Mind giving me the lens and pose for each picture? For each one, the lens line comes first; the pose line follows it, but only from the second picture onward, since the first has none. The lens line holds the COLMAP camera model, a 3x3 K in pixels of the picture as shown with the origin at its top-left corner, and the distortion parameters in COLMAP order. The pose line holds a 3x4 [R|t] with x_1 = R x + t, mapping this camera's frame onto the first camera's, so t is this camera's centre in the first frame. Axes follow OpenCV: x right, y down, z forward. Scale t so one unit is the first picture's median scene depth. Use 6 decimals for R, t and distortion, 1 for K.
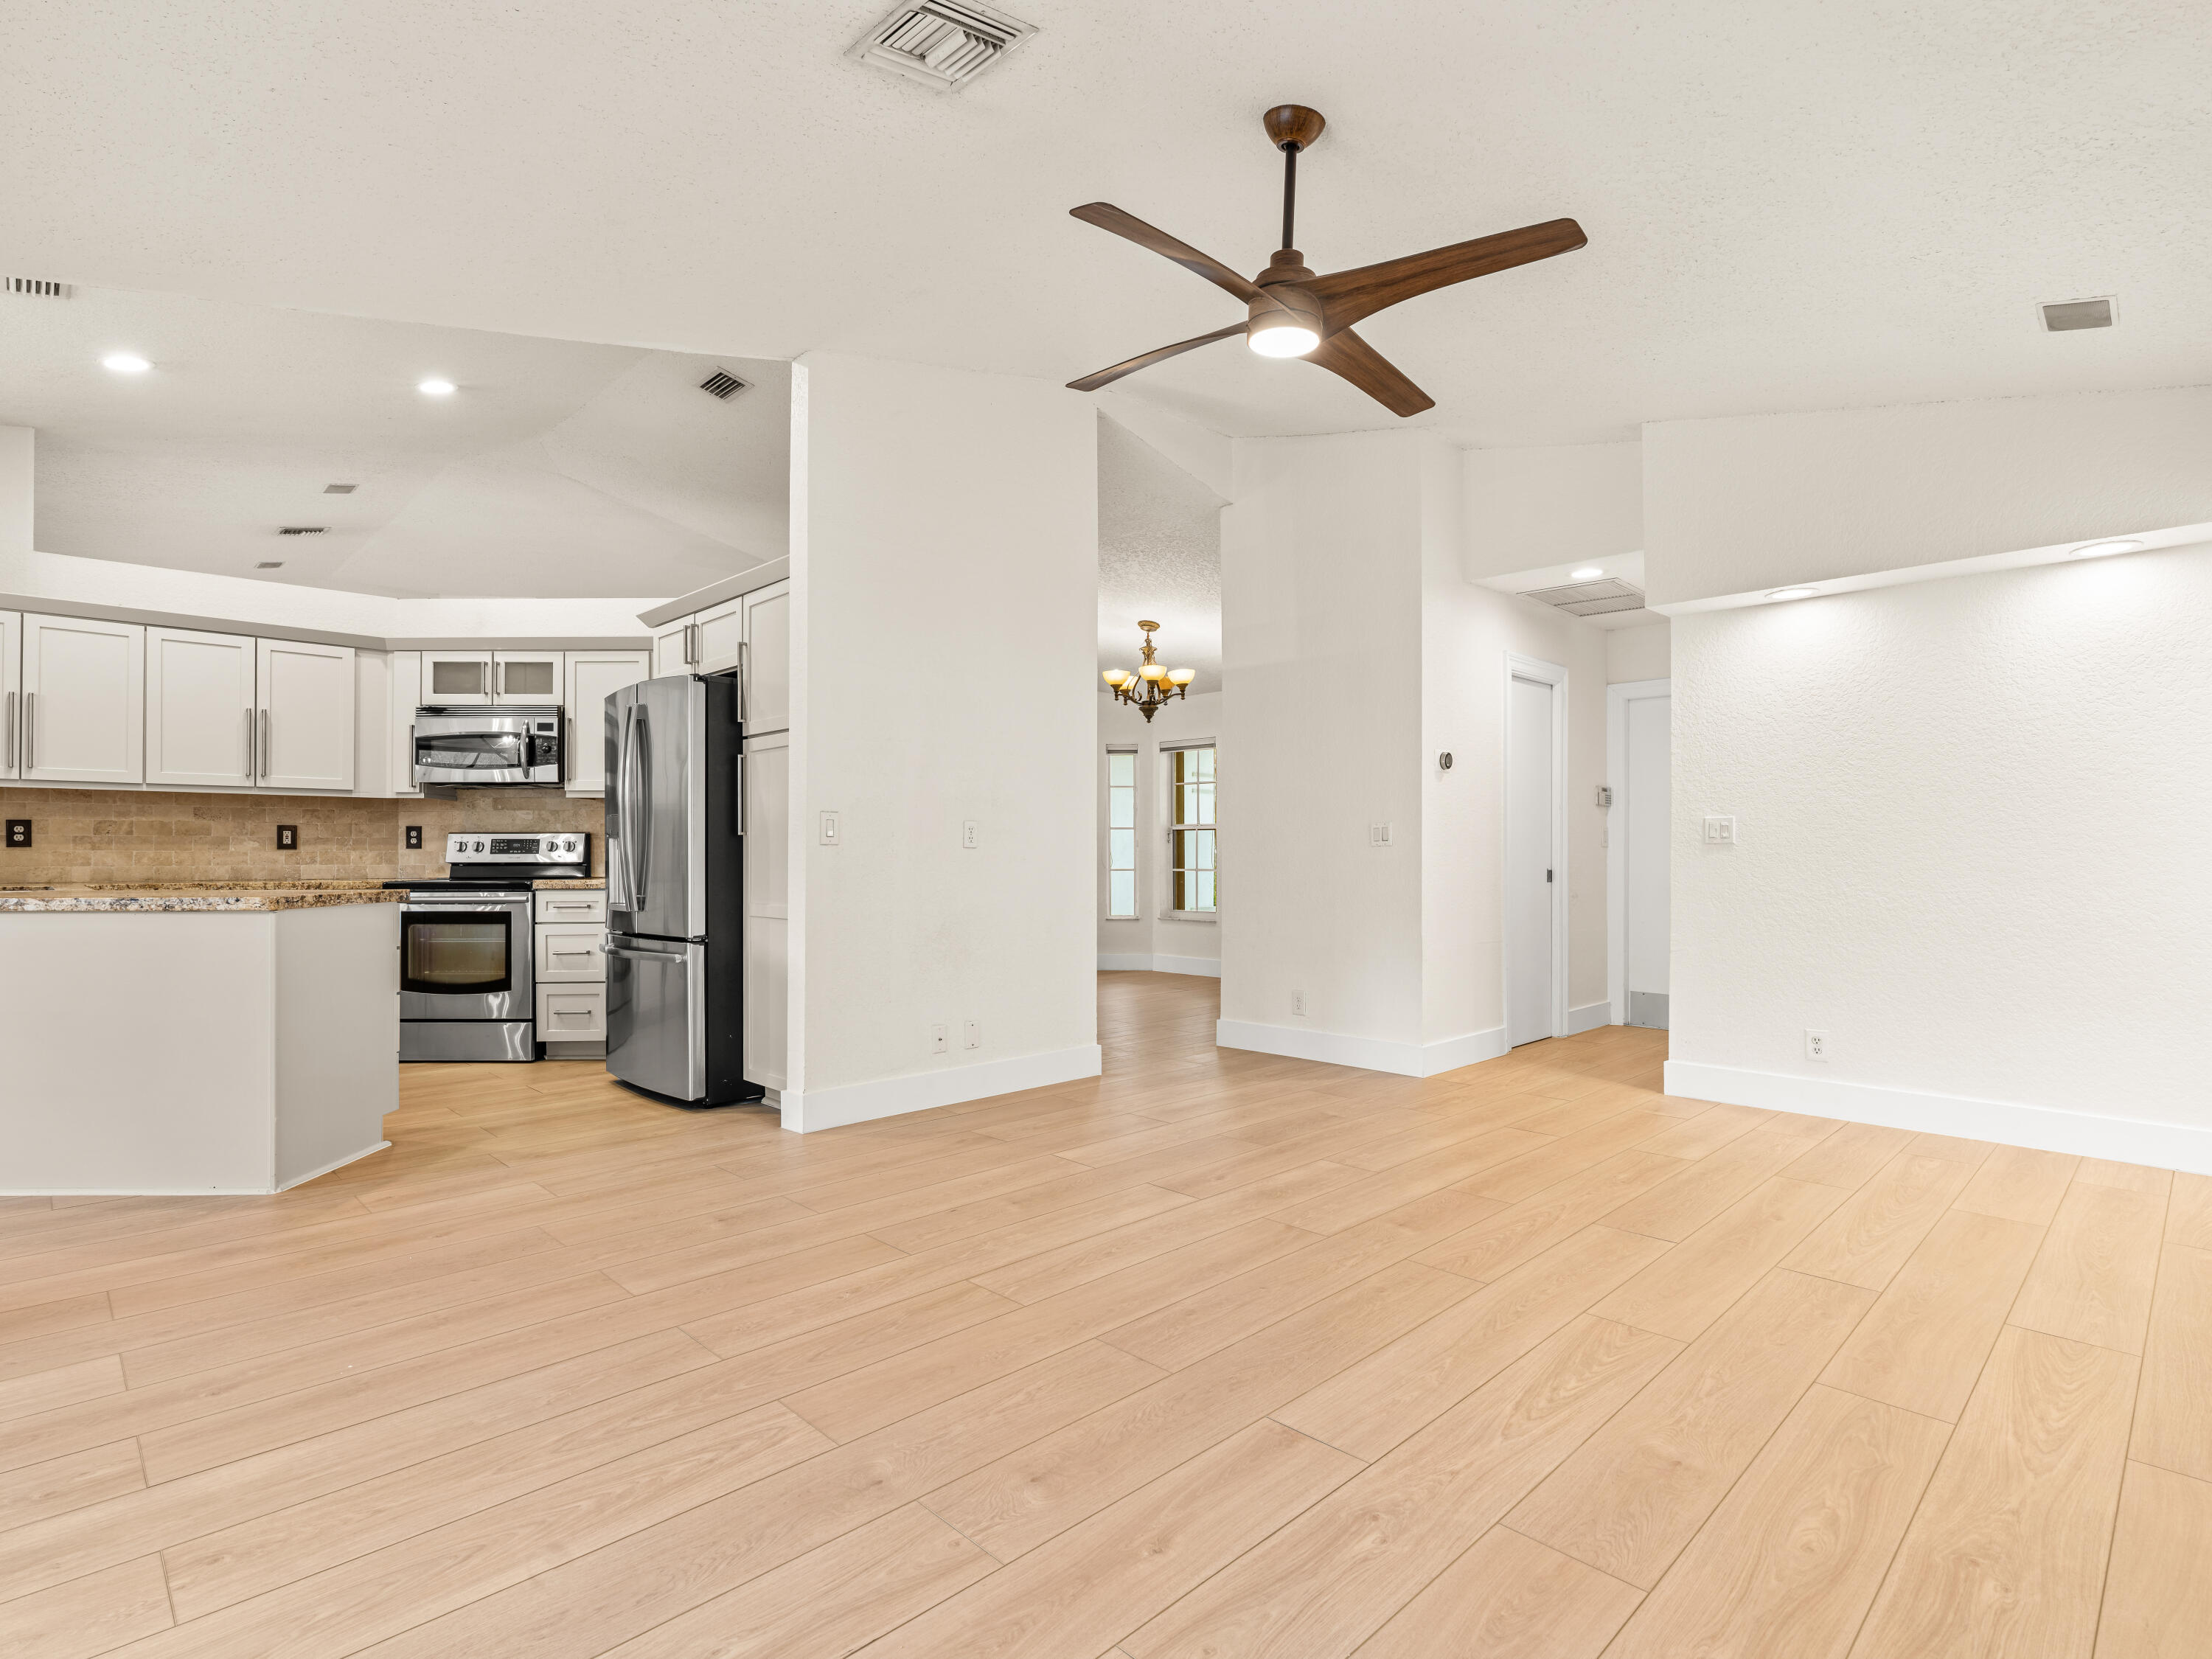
lens RADIAL K [[1120.2, 0, 1105.8], [0, 1120.2, 836.7], [0, 0, 1]] dist [-0.002205, -0.000964]
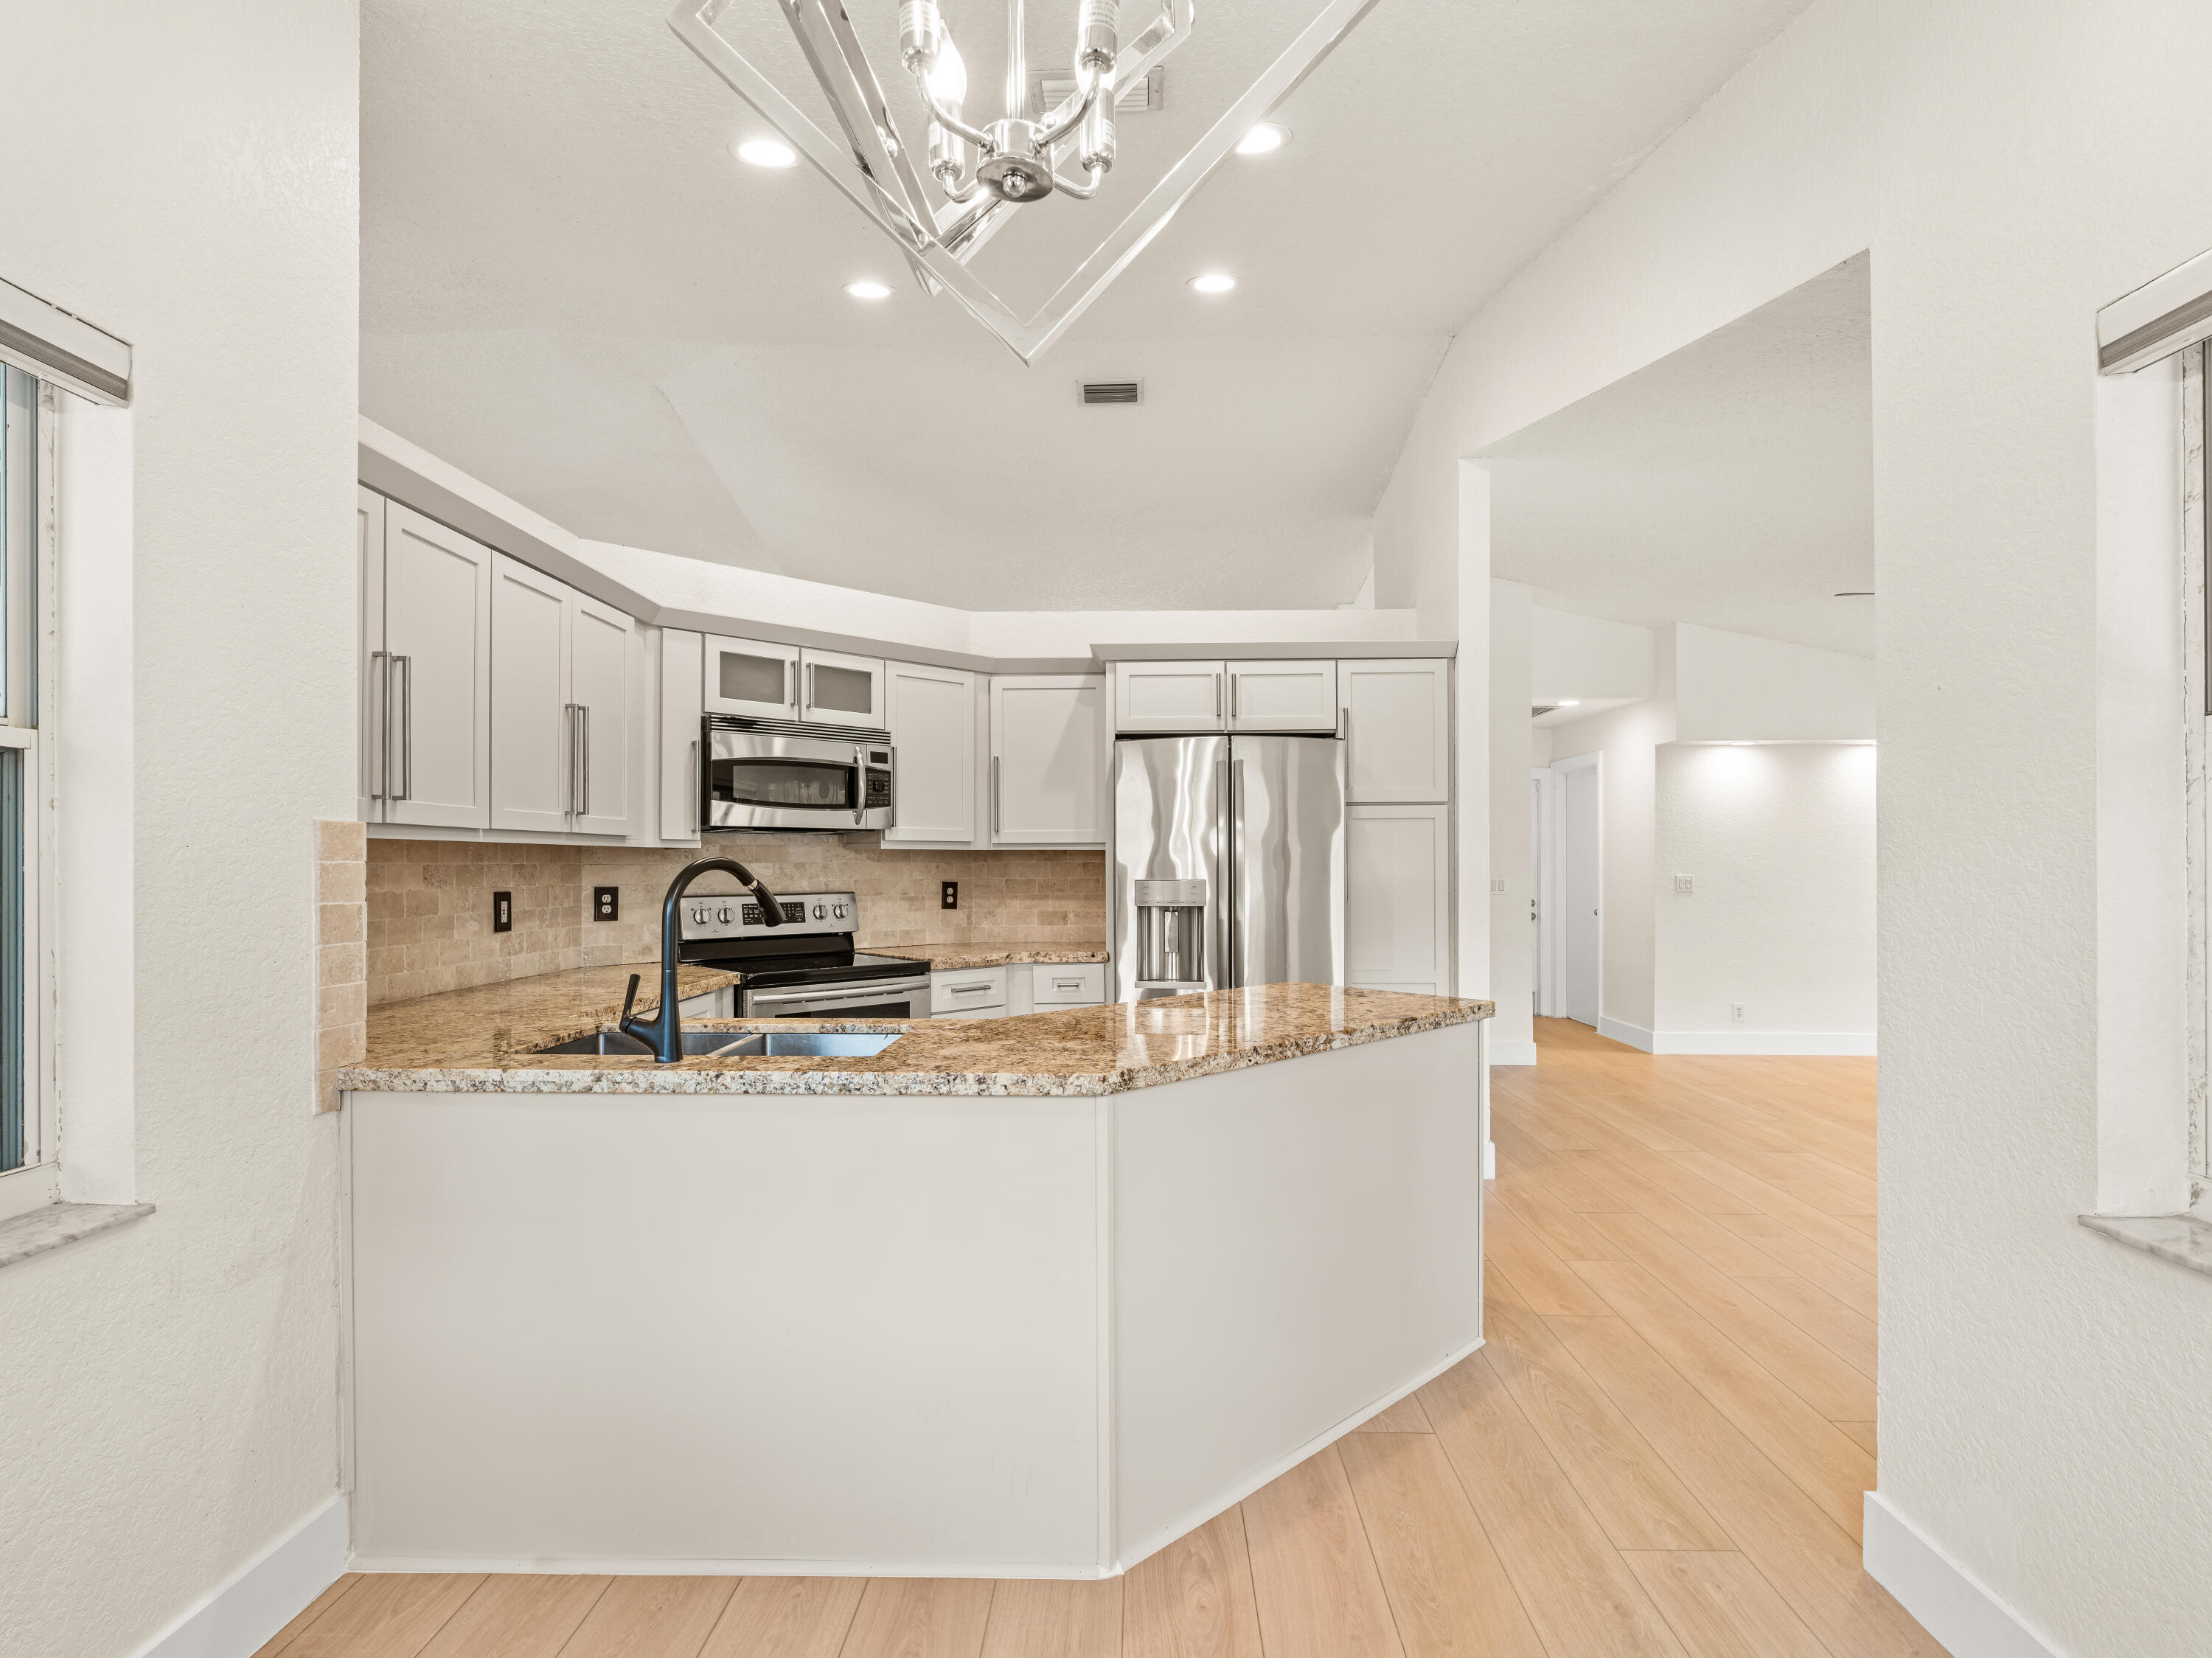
lens RADIAL K [[1120.1, 0, 1109.6], [0, 1120.1, 846.3], [0, 0, 1]] dist [-0.002205, -0.000964]
pose [[0.719772, 0.009400, 0.694147, -0.908590], [-0.008531, 0.999953, -0.004695, -0.034433], [-0.694159, -0.002543, 0.719818, 0.334927]]
